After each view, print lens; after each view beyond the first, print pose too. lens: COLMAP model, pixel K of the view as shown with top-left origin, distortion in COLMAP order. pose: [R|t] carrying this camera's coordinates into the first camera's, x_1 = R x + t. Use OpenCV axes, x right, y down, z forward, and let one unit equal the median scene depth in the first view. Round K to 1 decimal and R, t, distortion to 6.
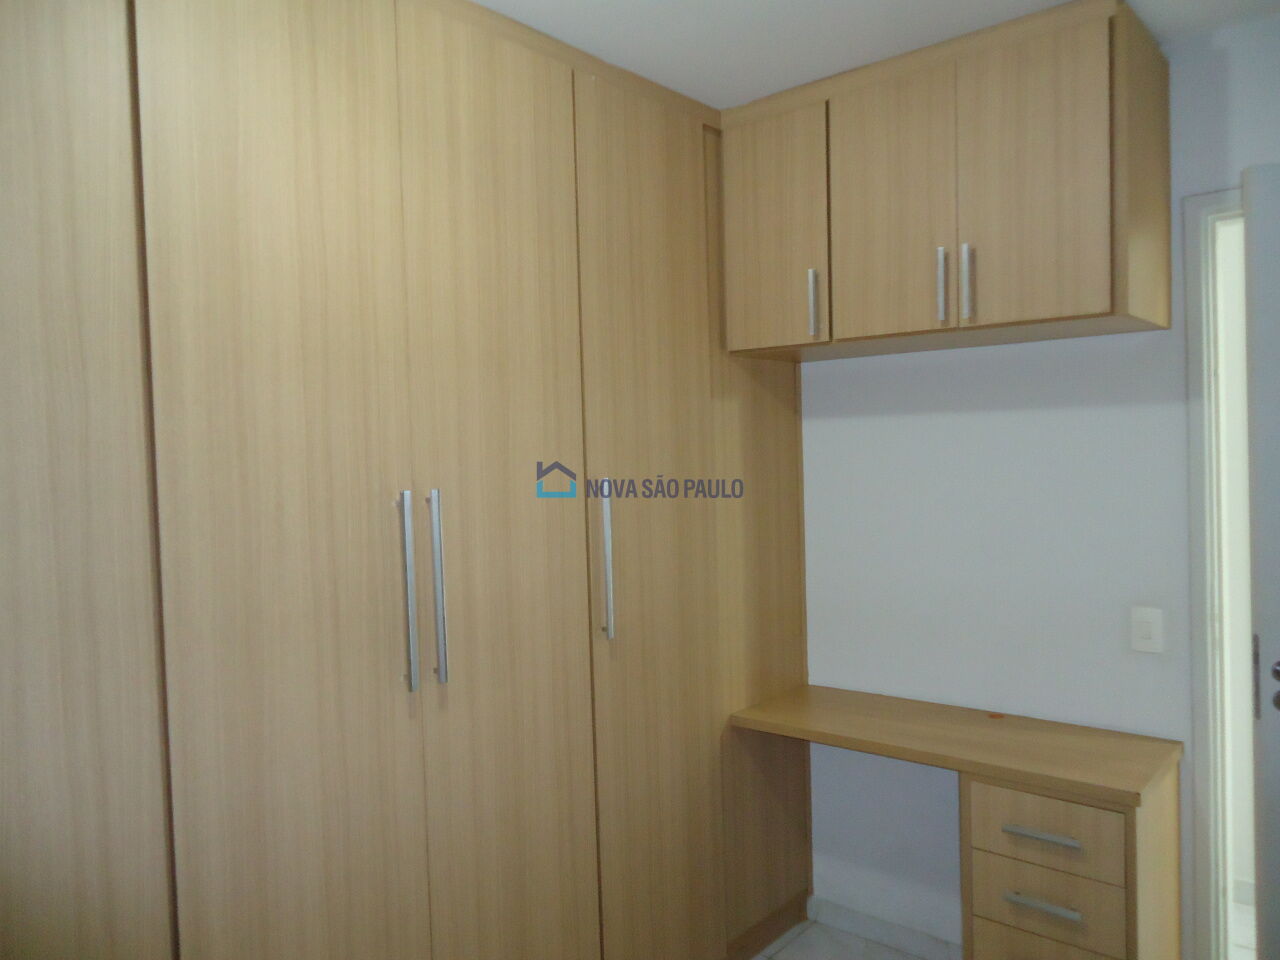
lens RADIAL K [[921.0, 0, 648.0], [0, 921.0, 481.8], [0, 0, 1]] dist [-0.014472, 0.005088]
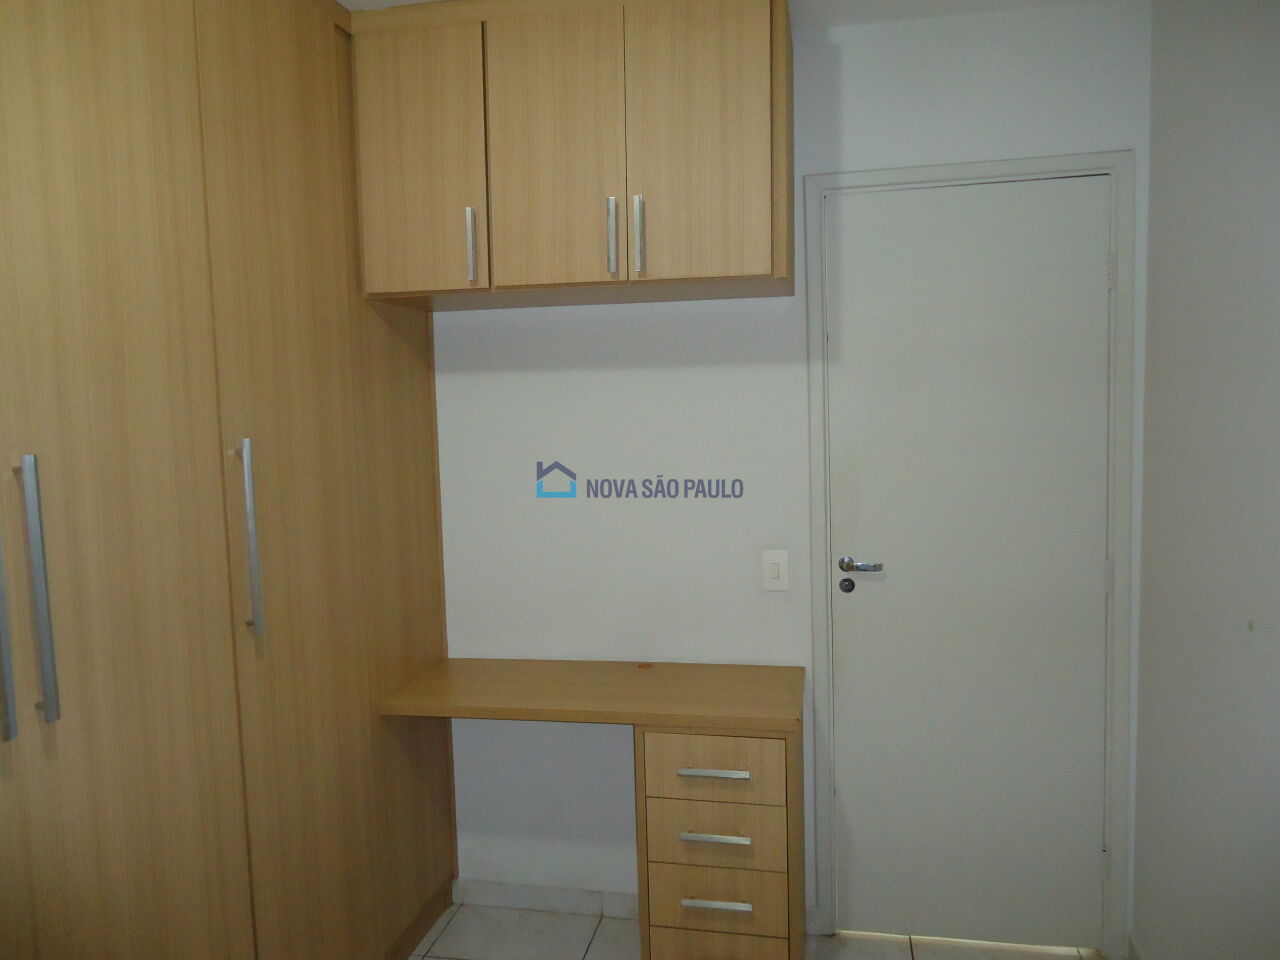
lens RADIAL K [[921.0, 0, 637.0], [0, 921.0, 479.8], [0, 0, 1]] dist [-0.014472, 0.005088]
pose [[0.874652, -0.034574, 0.483516, -0.126737], [0.016858, 0.999019, 0.040940, 0.004625], [-0.484457, -0.027657, 0.874378, 0.113289]]
